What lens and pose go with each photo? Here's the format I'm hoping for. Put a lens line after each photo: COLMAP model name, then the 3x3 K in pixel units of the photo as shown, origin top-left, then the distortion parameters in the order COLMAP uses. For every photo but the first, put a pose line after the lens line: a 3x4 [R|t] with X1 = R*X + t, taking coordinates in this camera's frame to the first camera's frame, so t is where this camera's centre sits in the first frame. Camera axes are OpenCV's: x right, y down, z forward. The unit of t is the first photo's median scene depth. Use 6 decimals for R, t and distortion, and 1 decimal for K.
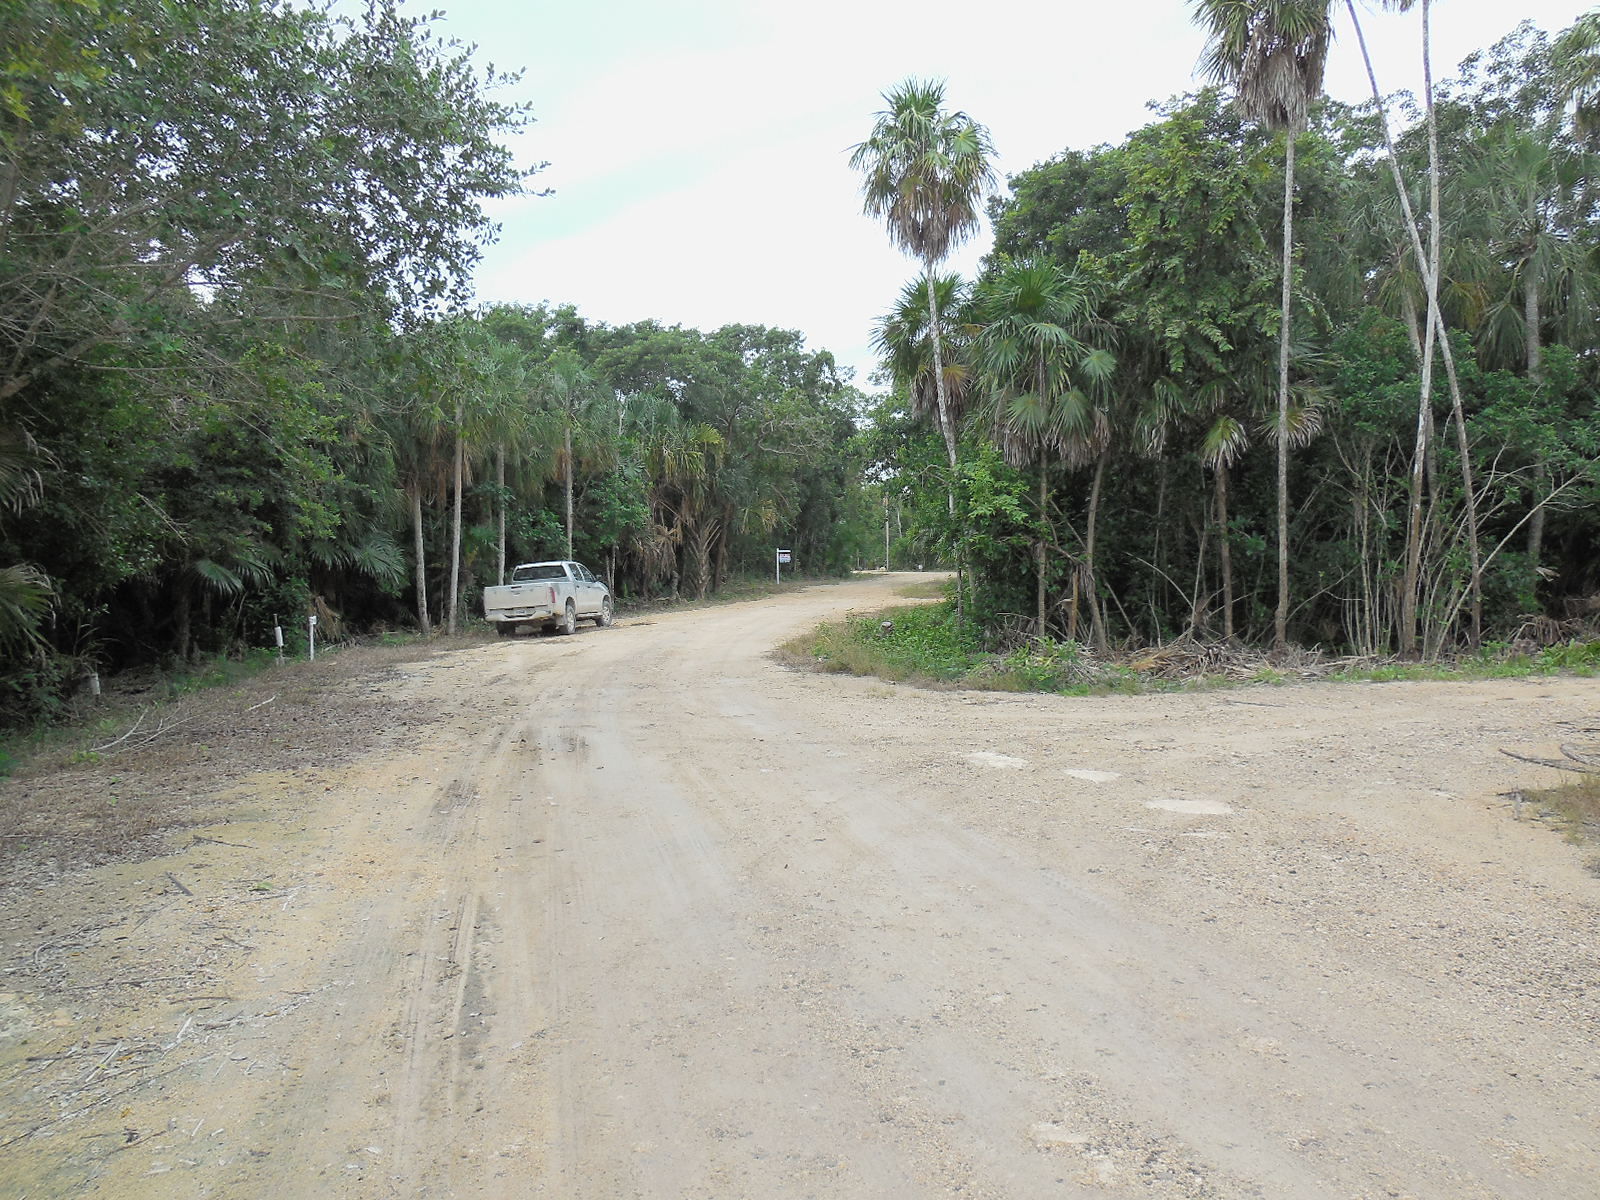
lens RADIAL K [[1200.5, 0, 800.0], [0, 1200.5, 600.0], [0, 0, 1]] dist [-0.013122, 0.006980]
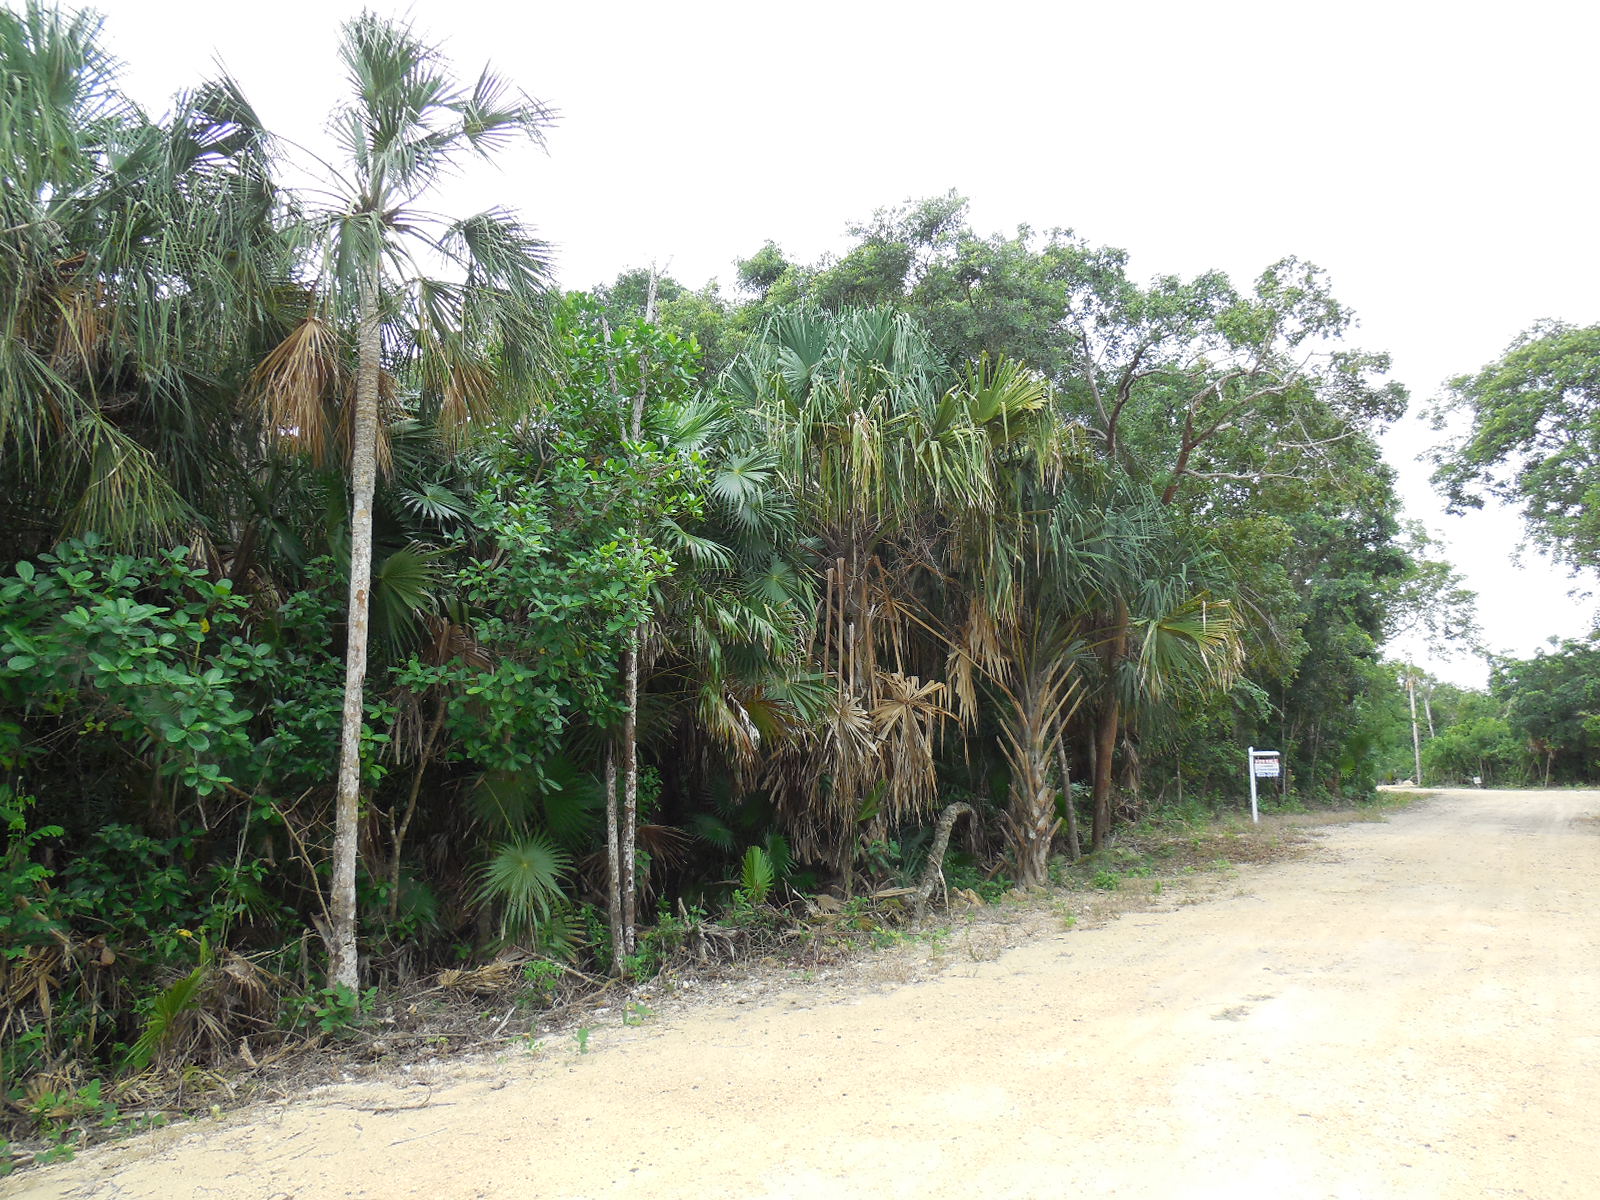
lens RADIAL K [[1200.5, 0, 800.0], [0, 1200.5, 600.0], [0, 0, 1]] dist [-0.013122, 0.006980]
pose [[0.932071, -0.057277, -0.357720, -0.014192], [-0.006499, 0.984620, -0.174588, -0.018975], [0.362218, 0.165054, 0.917363, 0.574086]]
